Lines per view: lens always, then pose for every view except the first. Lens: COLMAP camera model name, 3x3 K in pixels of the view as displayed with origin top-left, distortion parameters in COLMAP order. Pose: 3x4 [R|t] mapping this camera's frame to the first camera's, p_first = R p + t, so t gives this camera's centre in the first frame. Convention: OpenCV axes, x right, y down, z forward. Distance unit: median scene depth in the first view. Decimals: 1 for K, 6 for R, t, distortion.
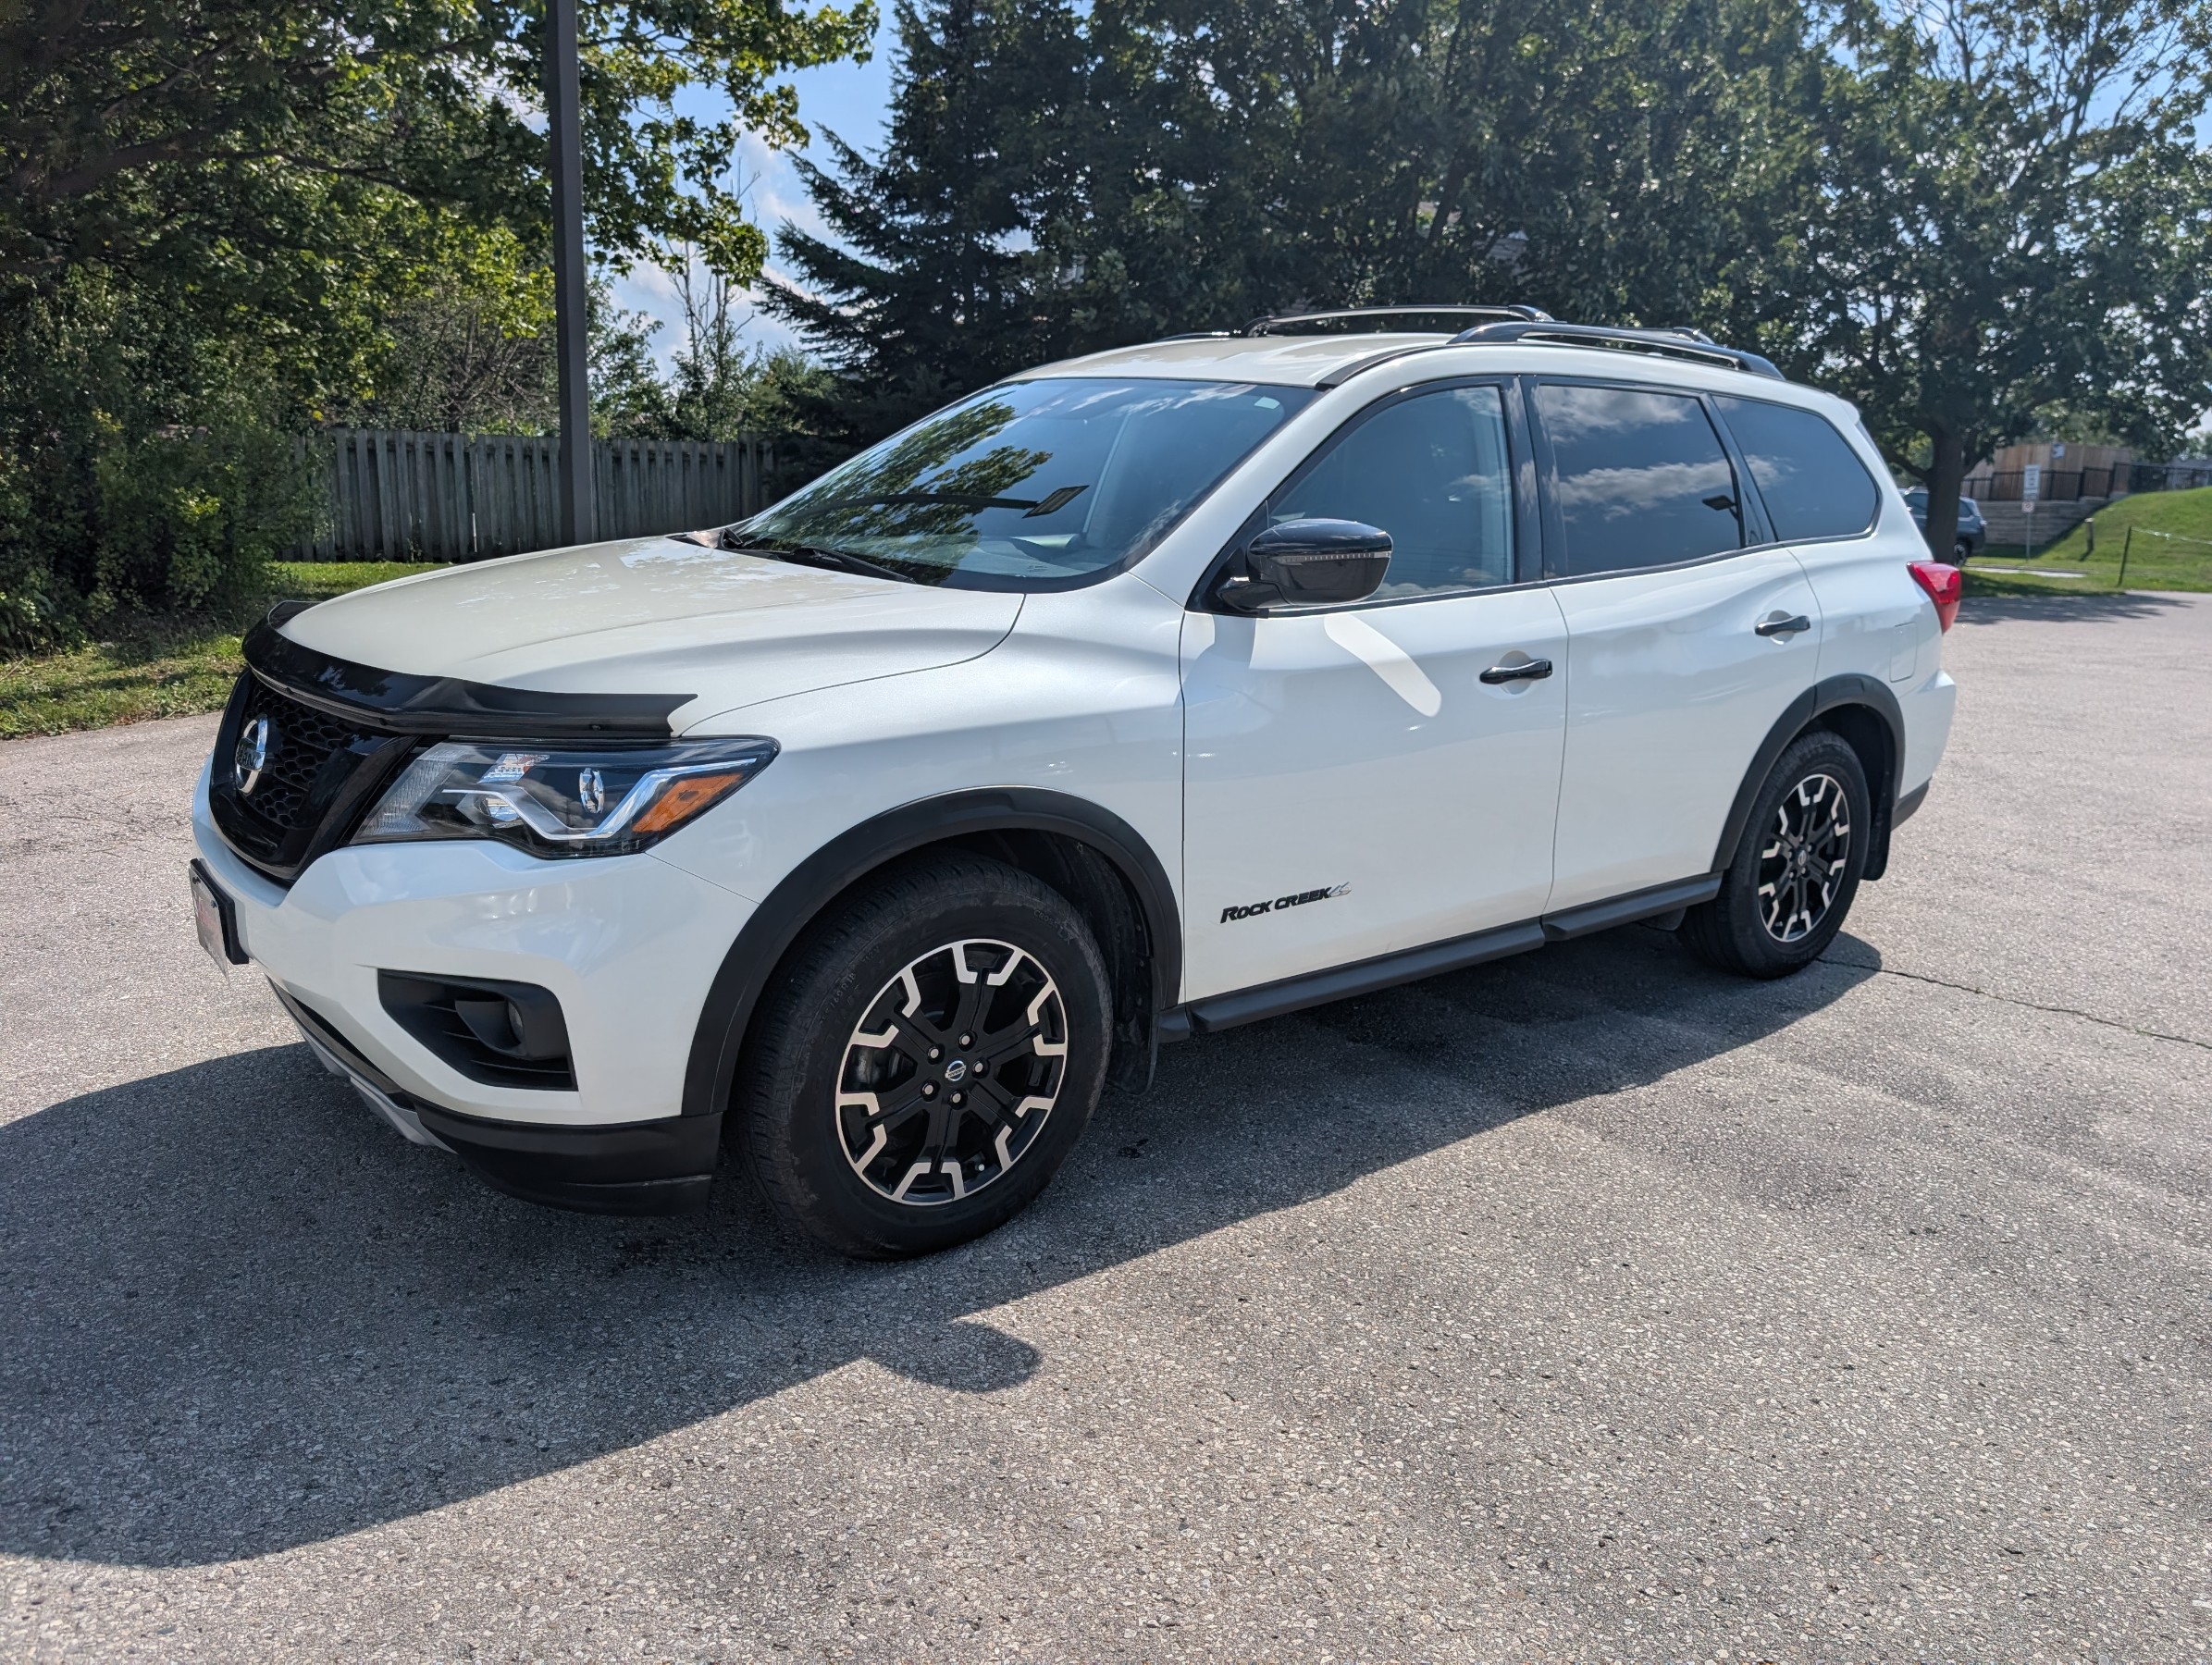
lens RADIAL K [[1587.3, 0, 1095.2], [0, 1587.3, 833.2], [0, 0, 1]] dist [-0.004757, -0.004408]
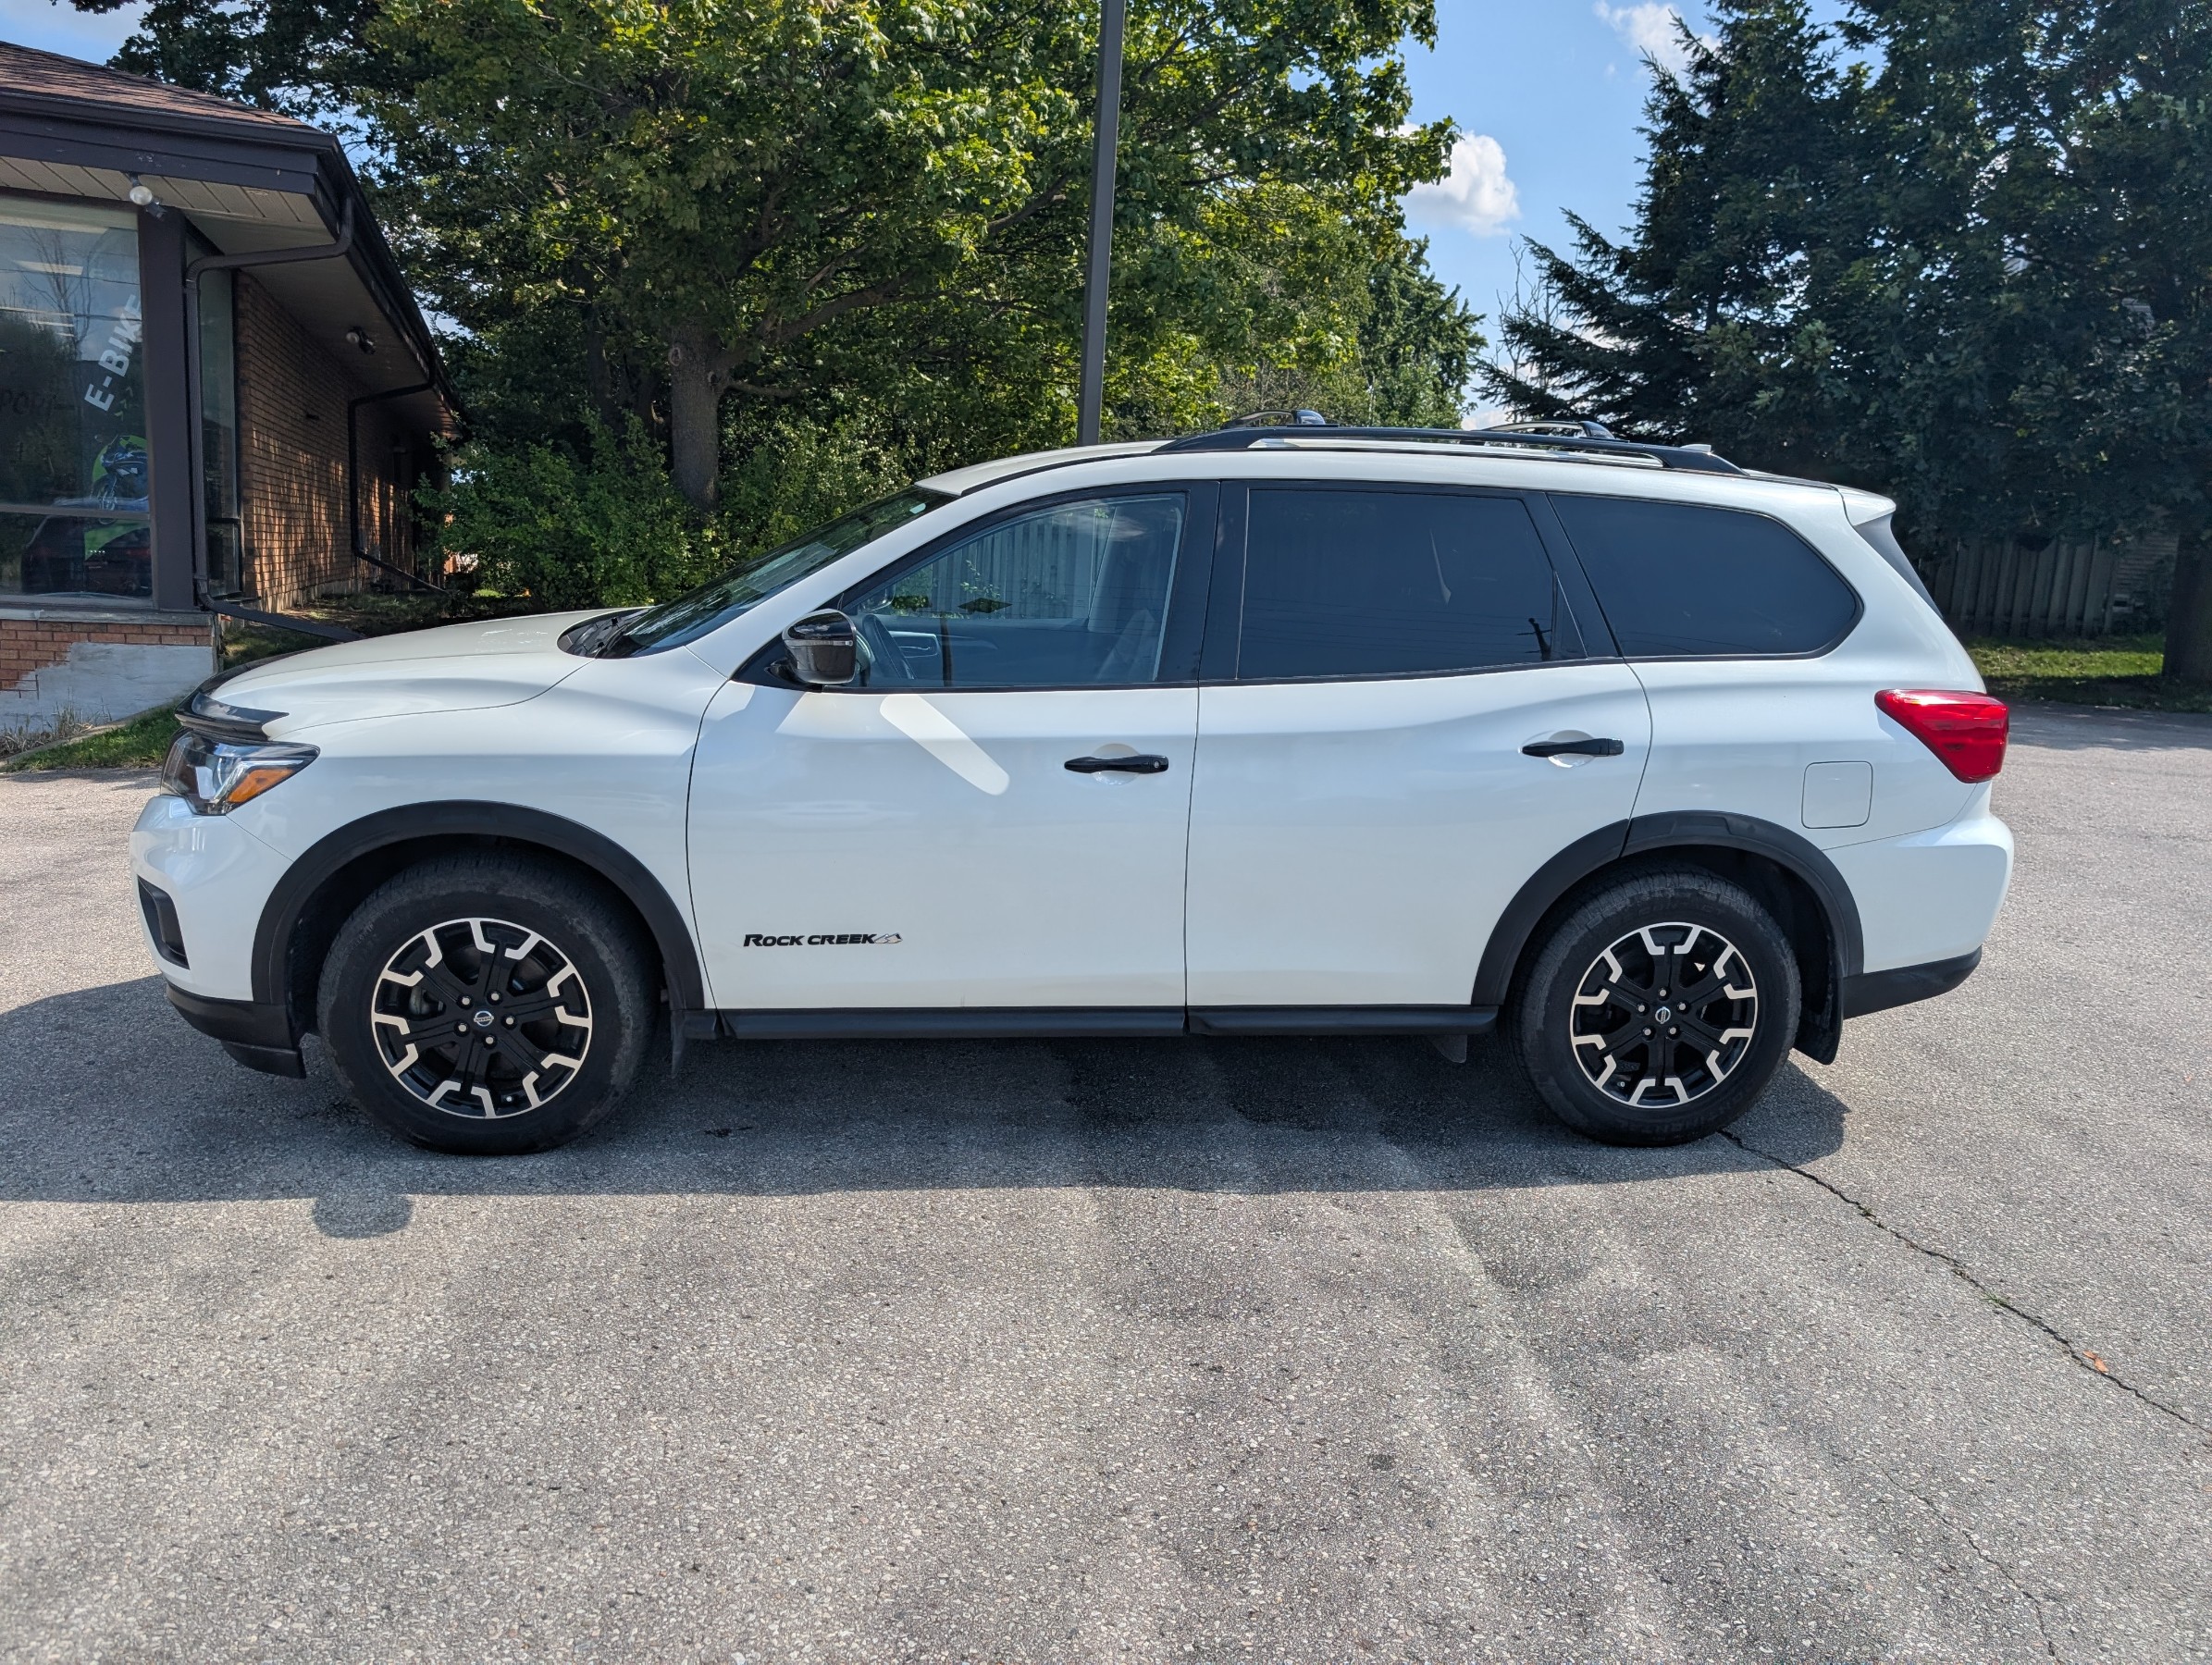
lens RADIAL K [[1572.2, 0, 1097.1], [0, 1572.2, 861.3], [0, 0, 1]] dist [-0.006168, -0.003035]
pose [[0.851444, 0.118396, -0.510907, 0.837214], [-0.132368, 0.991159, 0.009092, -0.048037], [0.507466, 0.059886, 0.859588, 0.117278]]
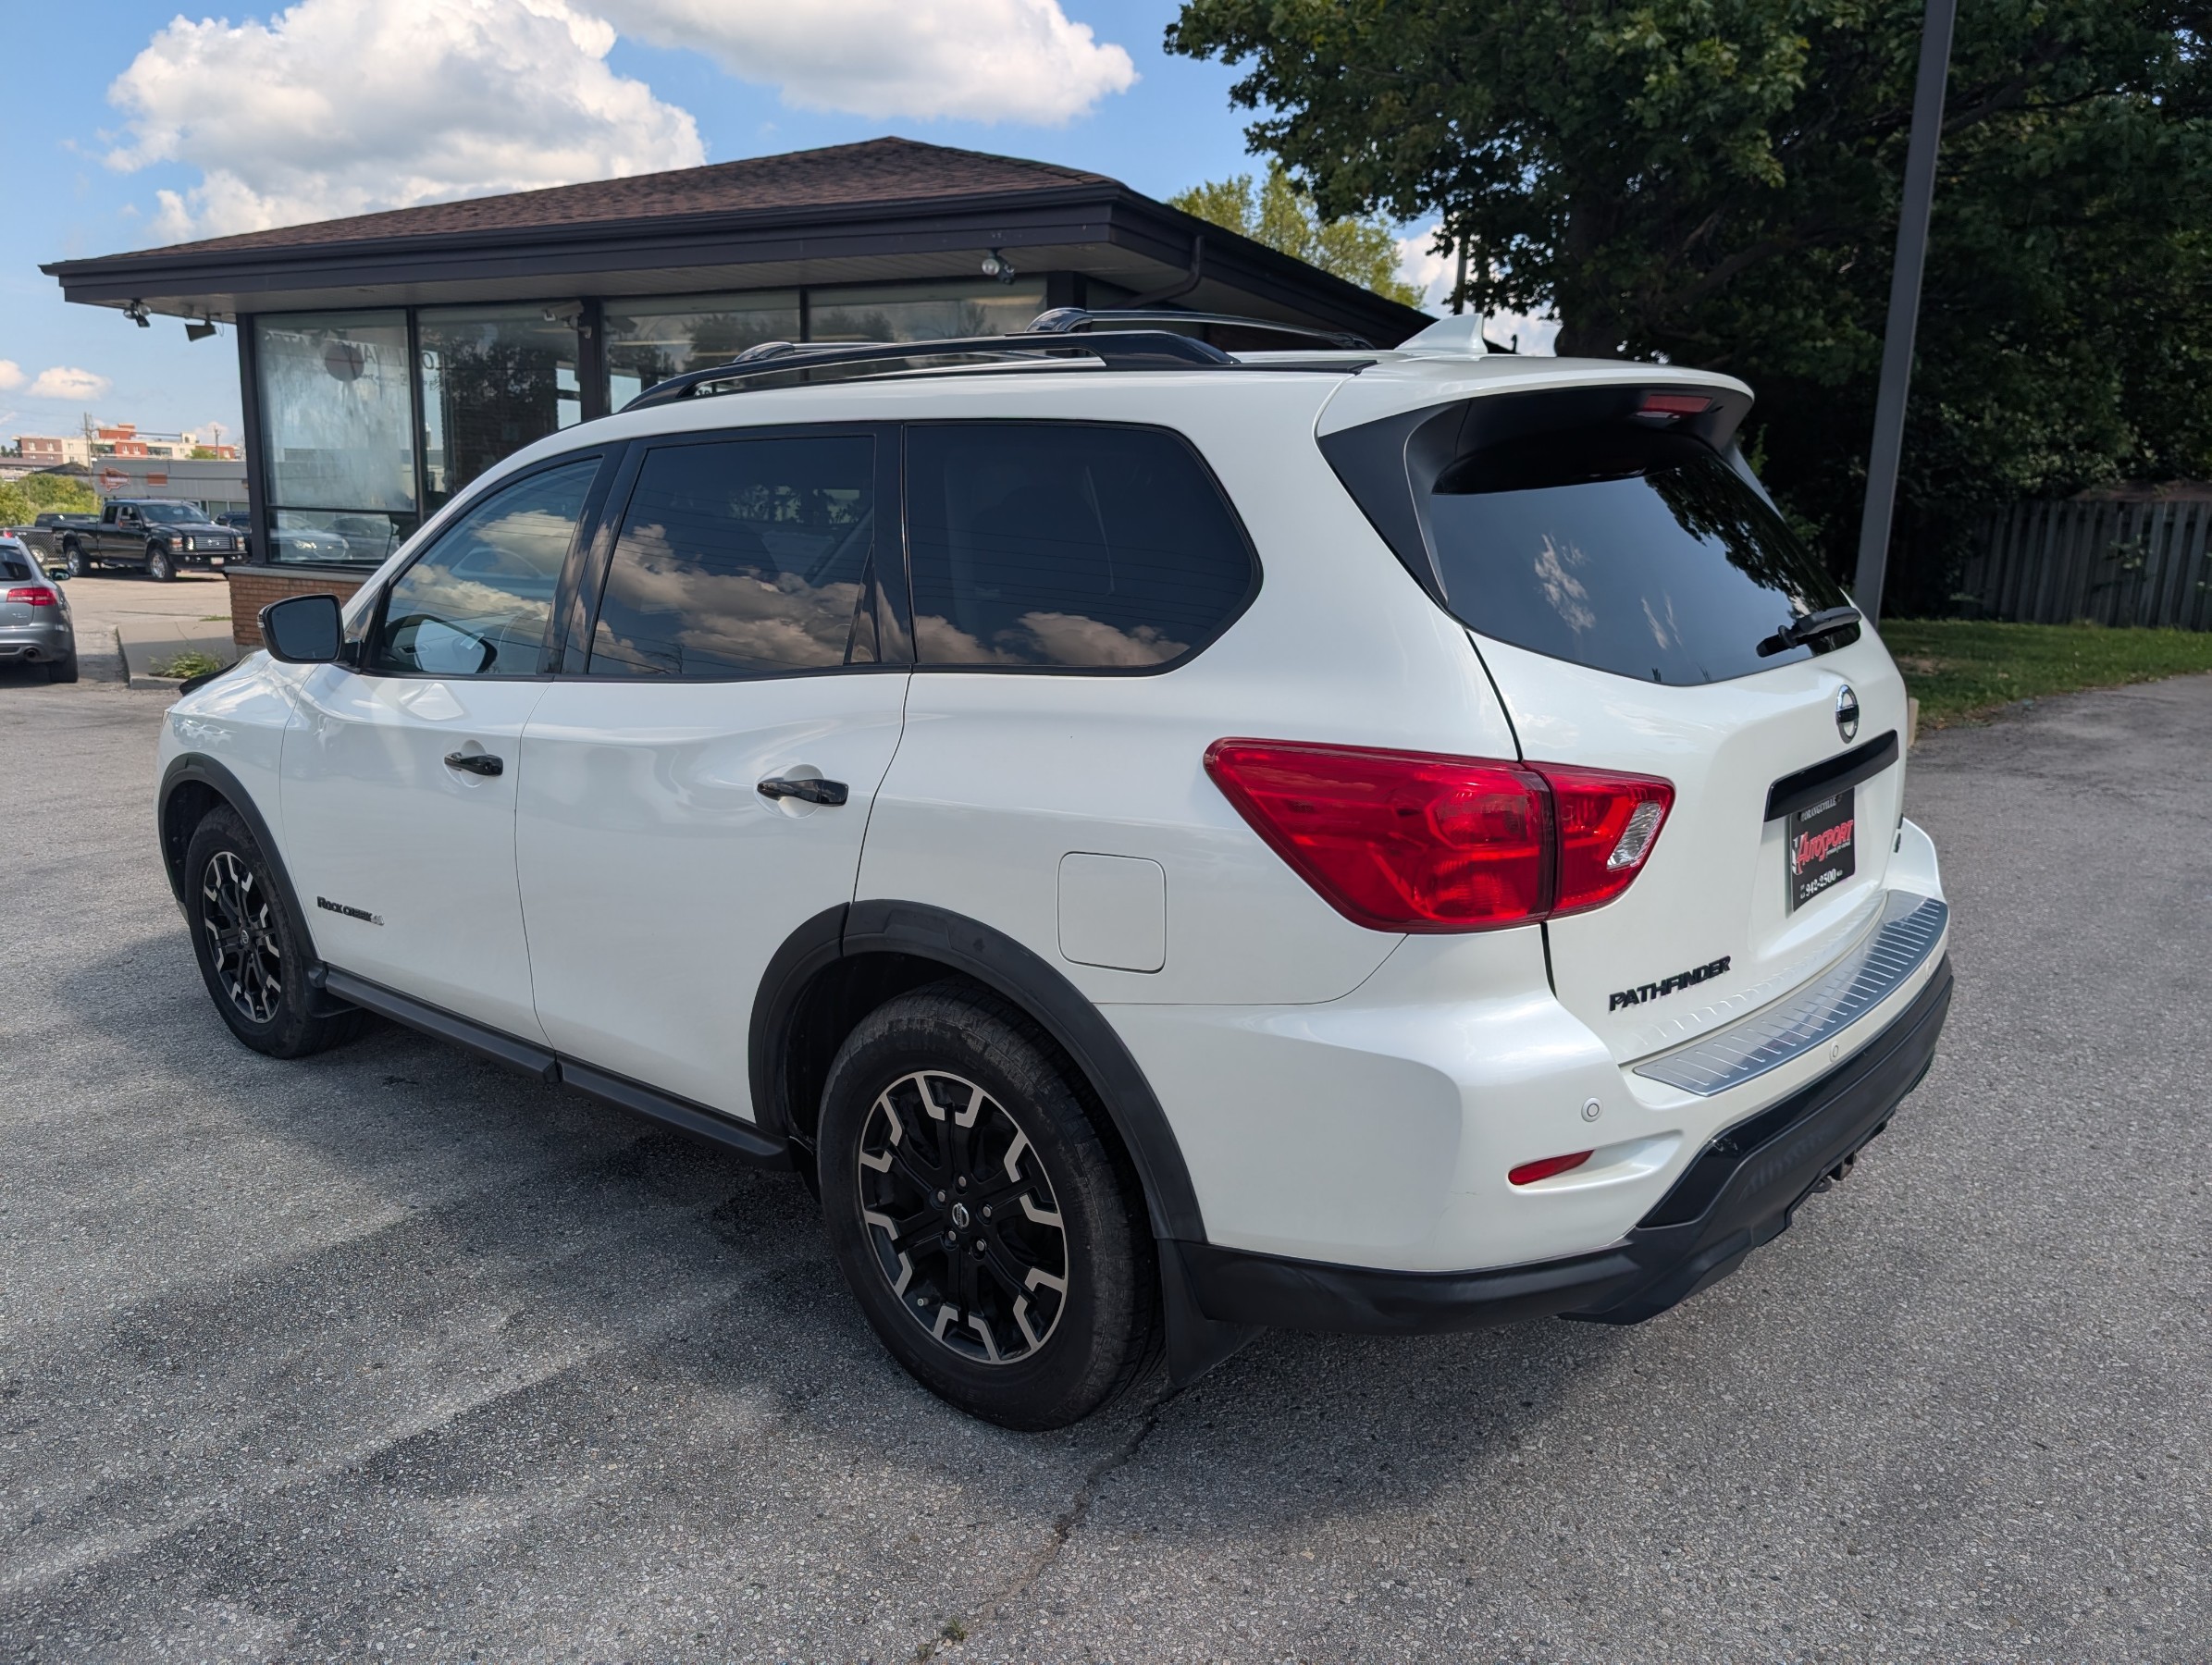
lens RADIAL K [[1587.3, 0, 1095.2], [0, 1587.3, 833.2], [0, 0, 1]] dist [-0.004757, -0.004408]
pose [[0.199116, 0.166283, -0.965765, 1.340906], [-0.203491, 0.971034, 0.125235, -0.271176], [0.958616, 0.171588, 0.227185, 1.218555]]
